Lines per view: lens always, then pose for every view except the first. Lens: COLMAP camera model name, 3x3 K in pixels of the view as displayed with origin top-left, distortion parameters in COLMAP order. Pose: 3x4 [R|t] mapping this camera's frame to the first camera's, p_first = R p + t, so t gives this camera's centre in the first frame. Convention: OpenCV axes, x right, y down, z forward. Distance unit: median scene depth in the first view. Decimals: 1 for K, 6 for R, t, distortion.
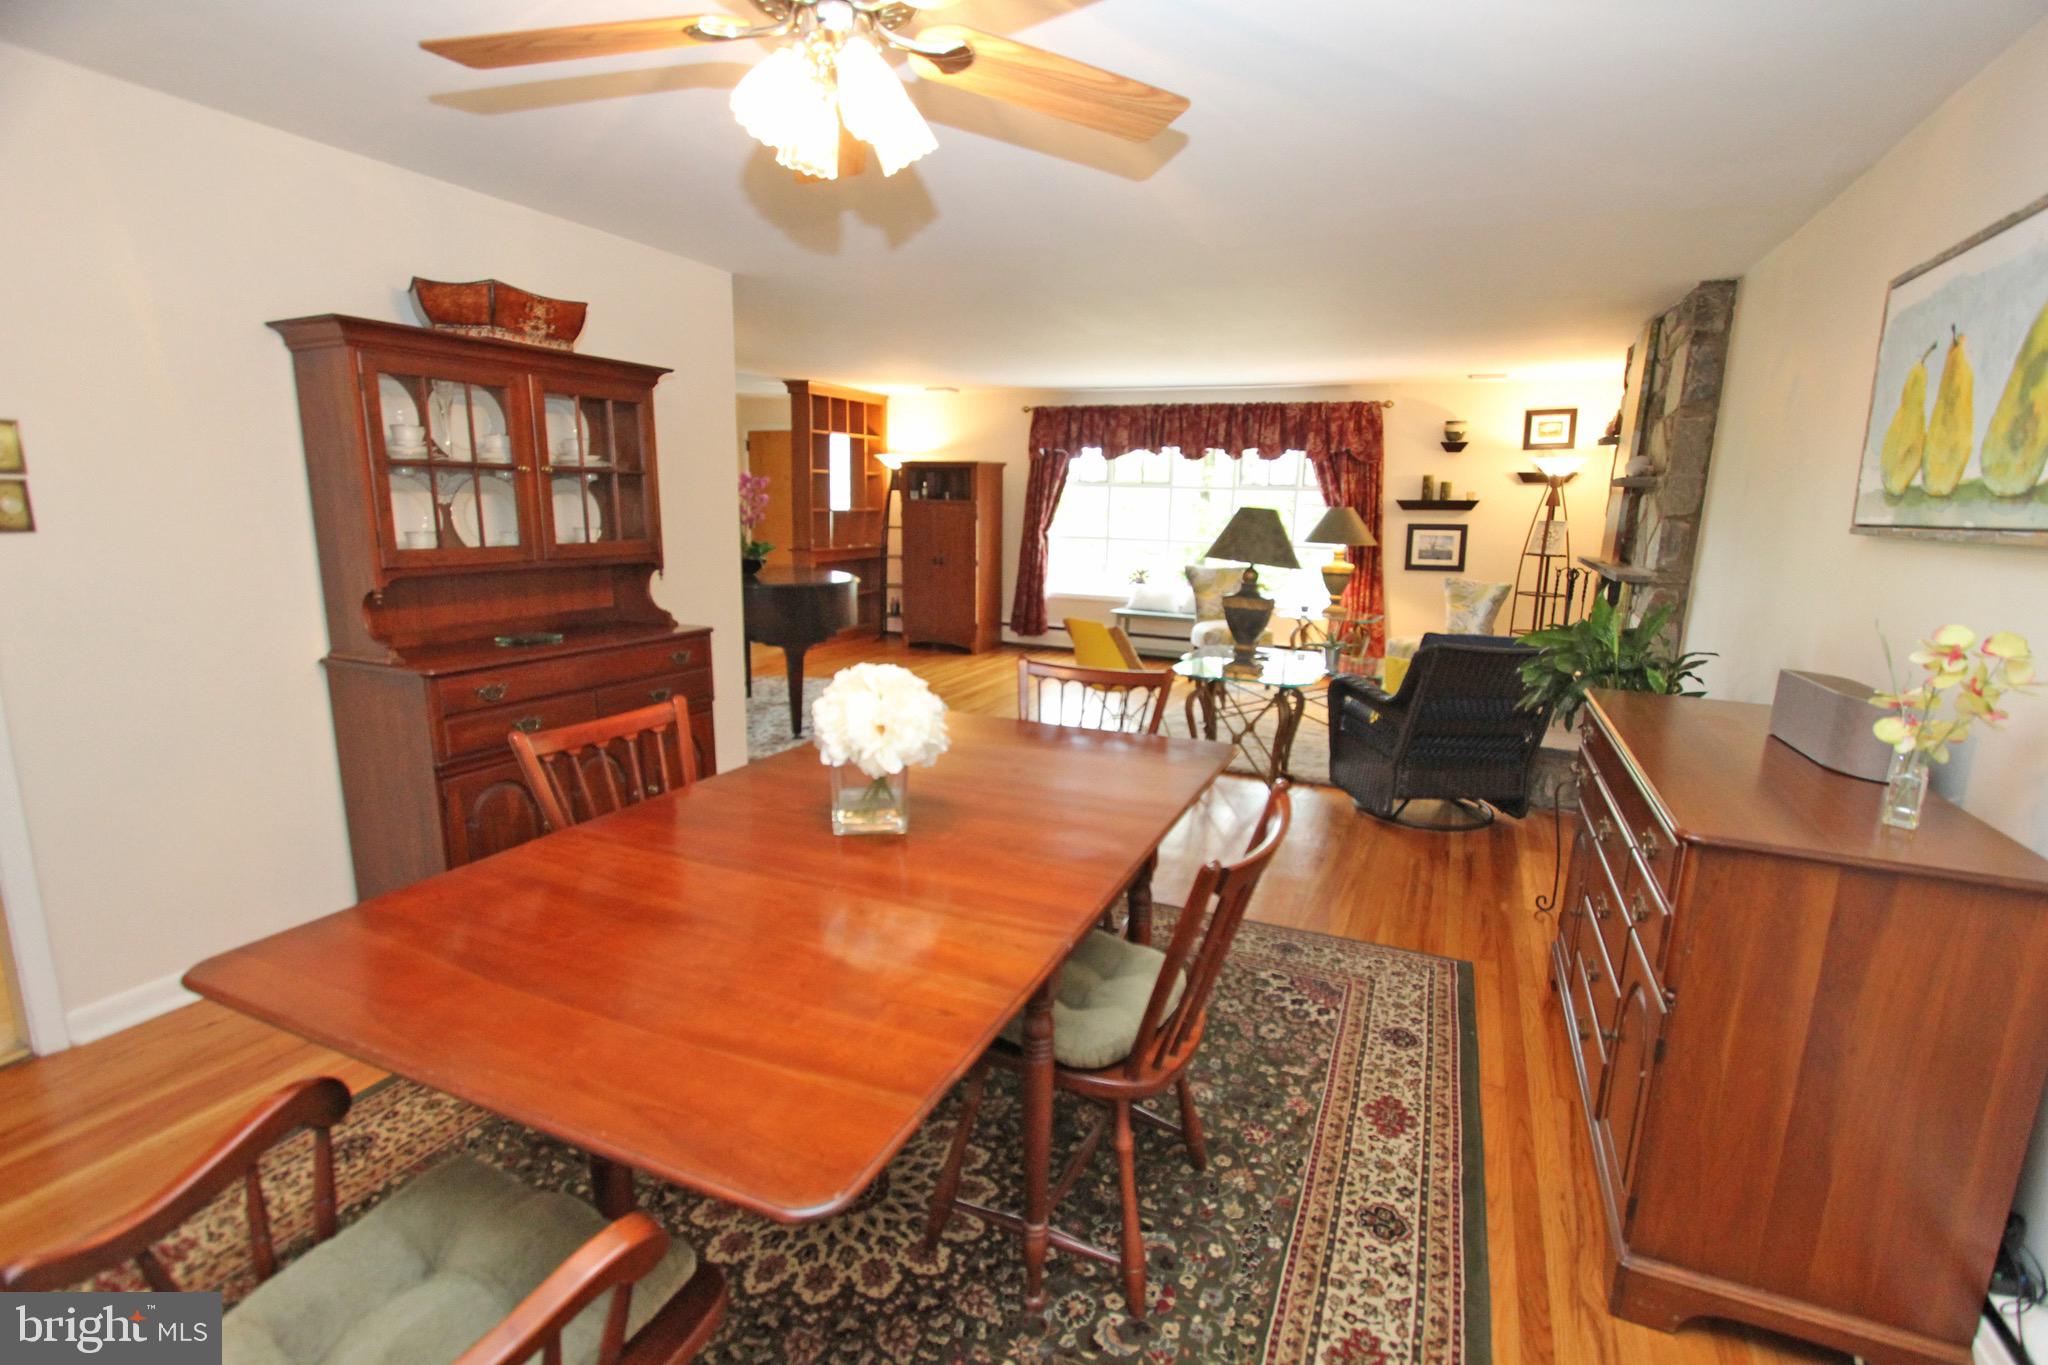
lens RADIAL K [[940.5, 0, 1041.7], [0, 940.5, 687.0], [0, 0, 1]] dist [-0.013295, 0.000575]
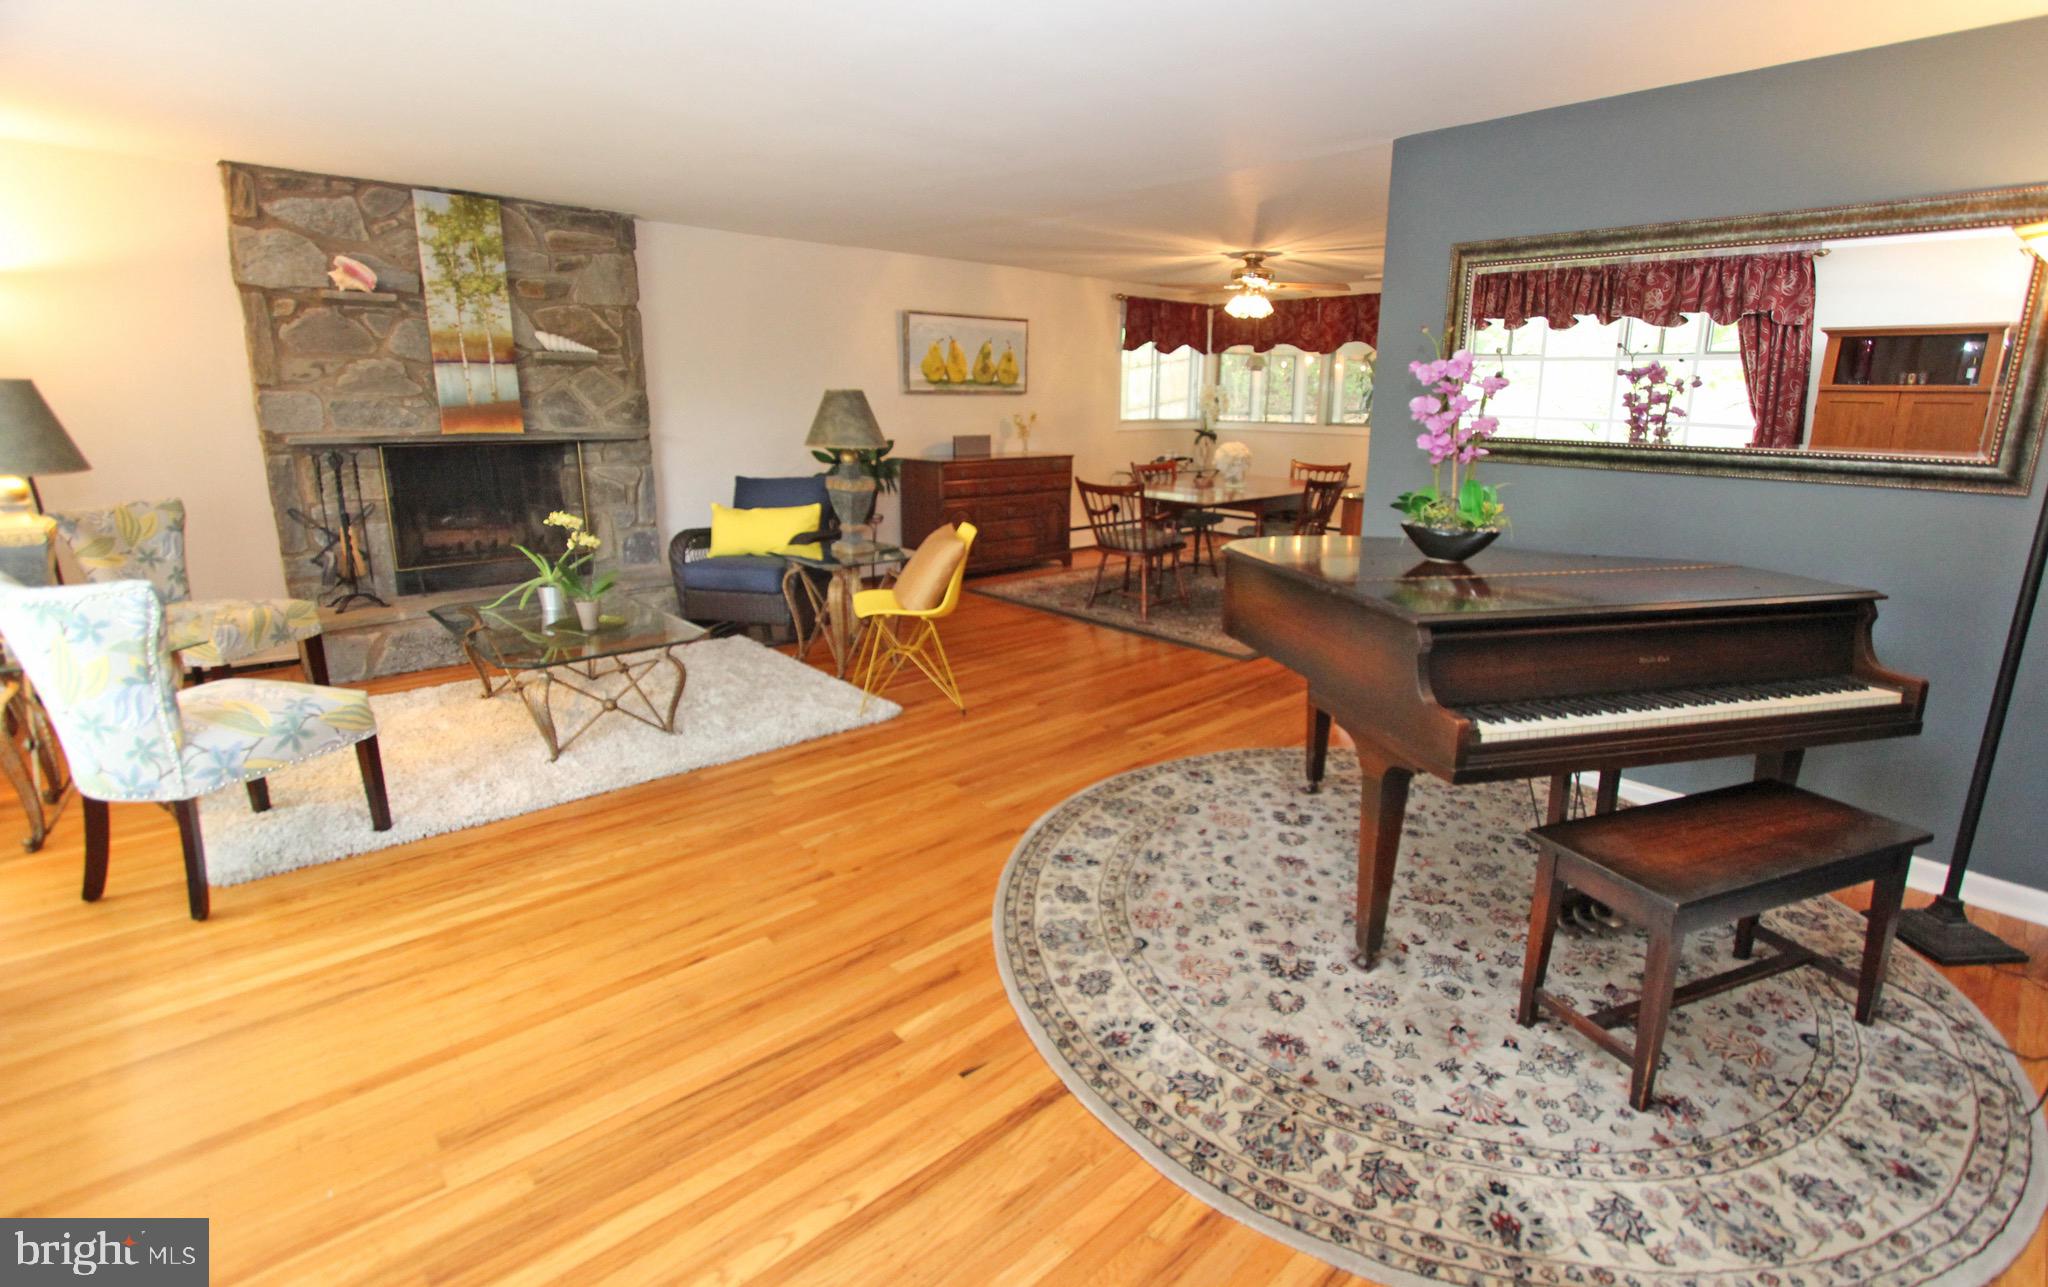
lens RADIAL K [[940.4, 0, 1043.6], [0, 940.4, 608.7], [0, 0, 1]] dist [-0.011705, -0.000396]
pose [[-0.919320, -0.122423, 0.373982, -0.229132], [0.042521, 0.913906, 0.403693, -0.227141], [-0.391206, 0.387026, -0.834967, 1.121014]]
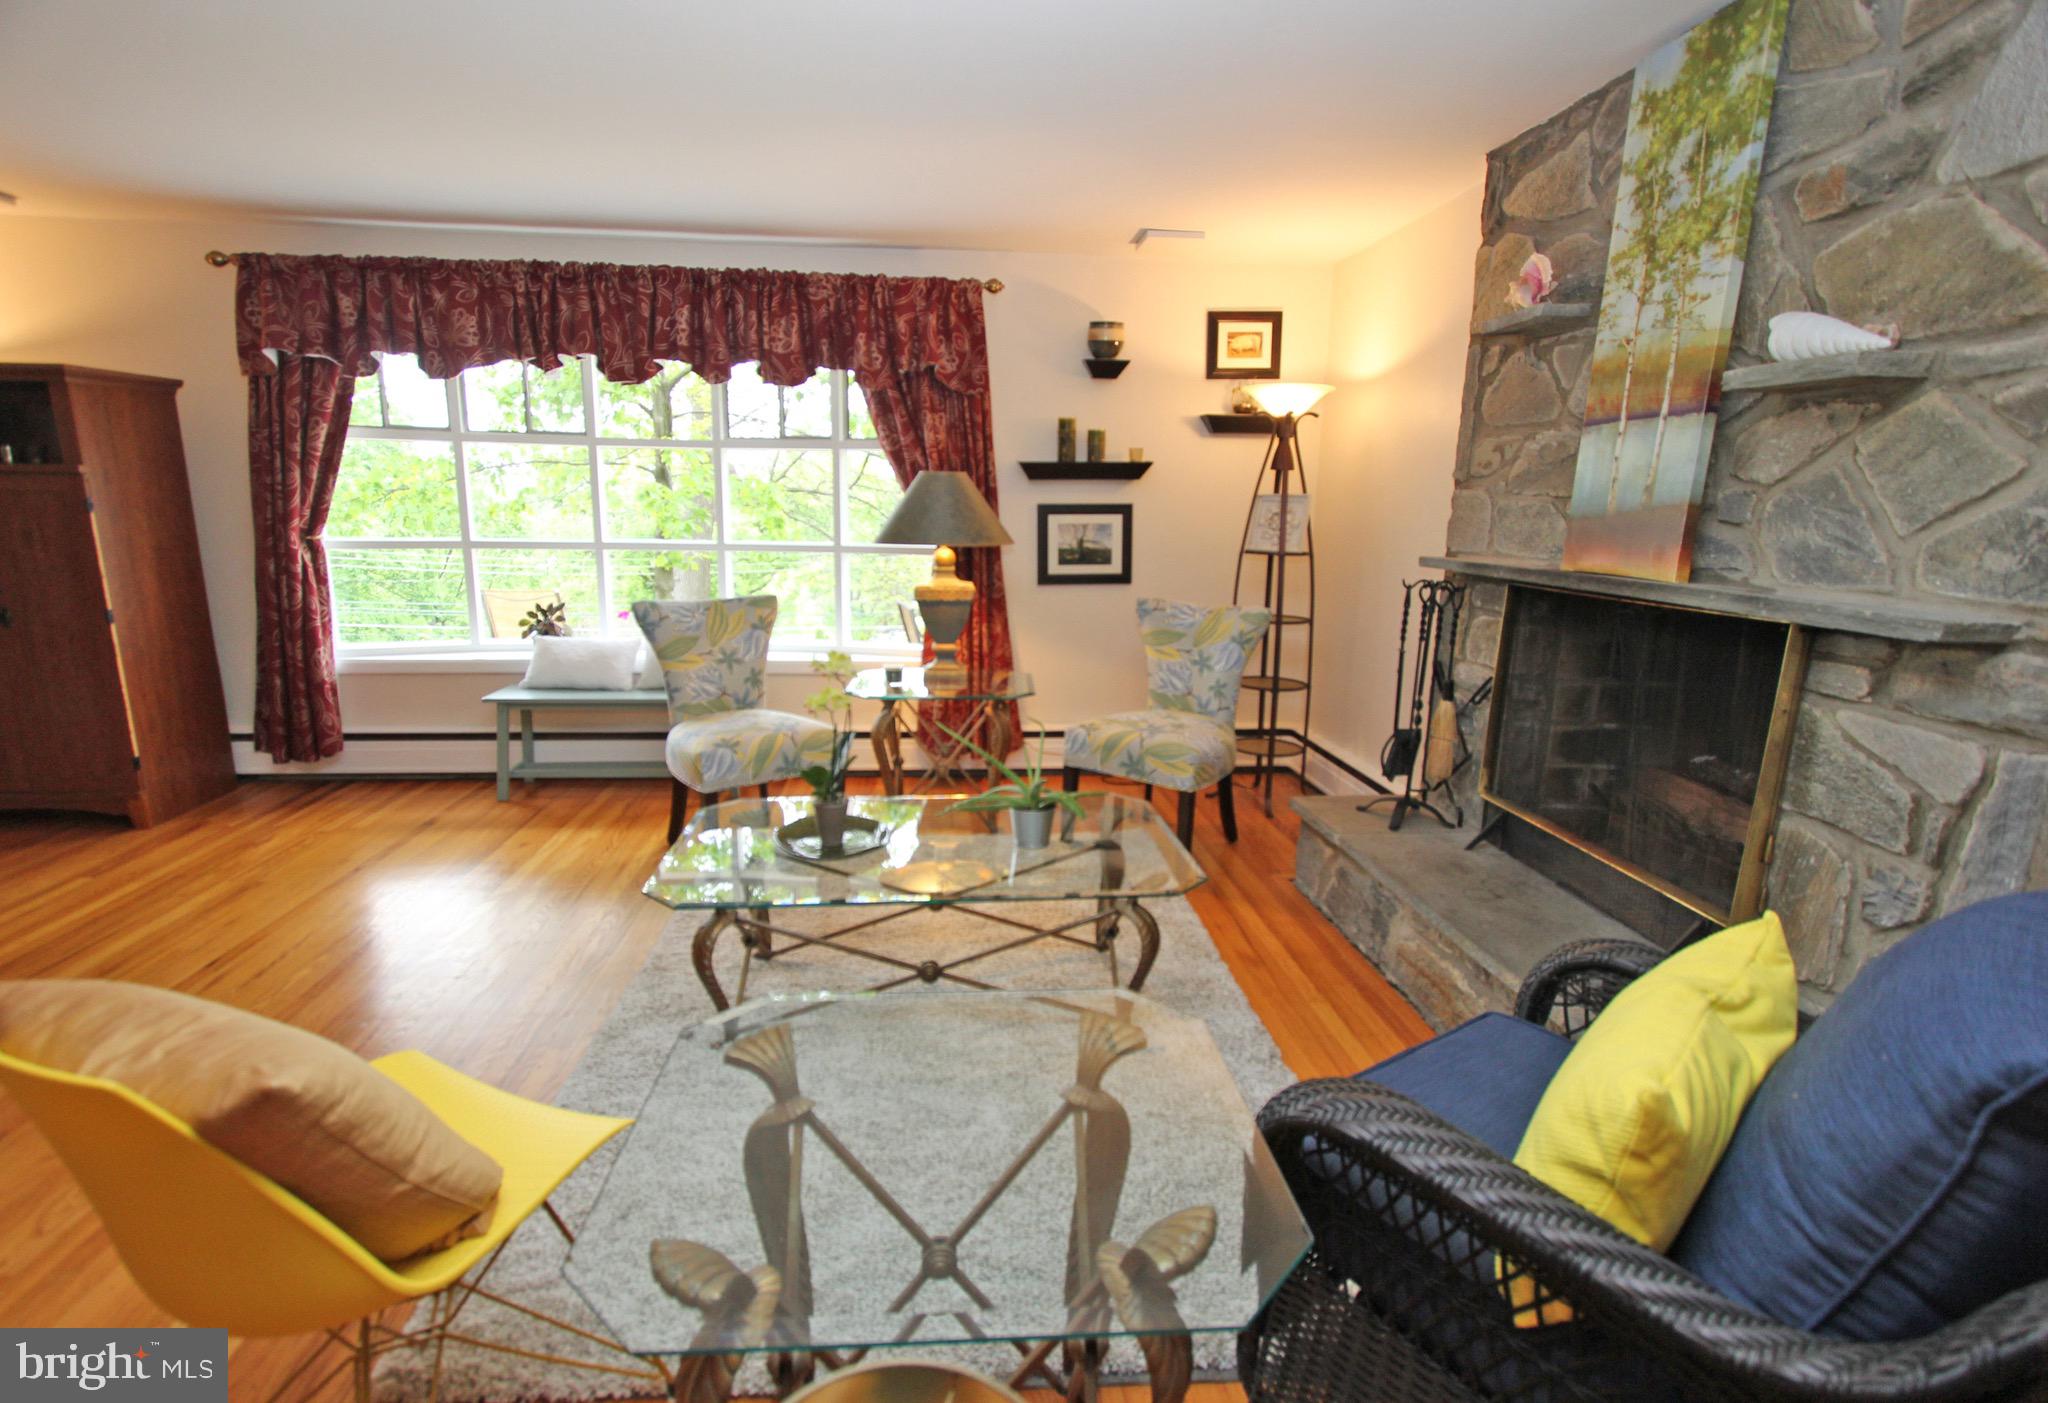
lens RADIAL K [[961.0, 0, 1024.0], [0, 961.0, 701.5], [0, 0, 1]] dist [-0.014286, 0.000364]
pose [[0.869192, -0.108765, 0.482364, 0.086253], [0.100137, 0.994014, 0.043692, -0.080860], [-0.484229, 0.010326, 0.874881, 0.493259]]
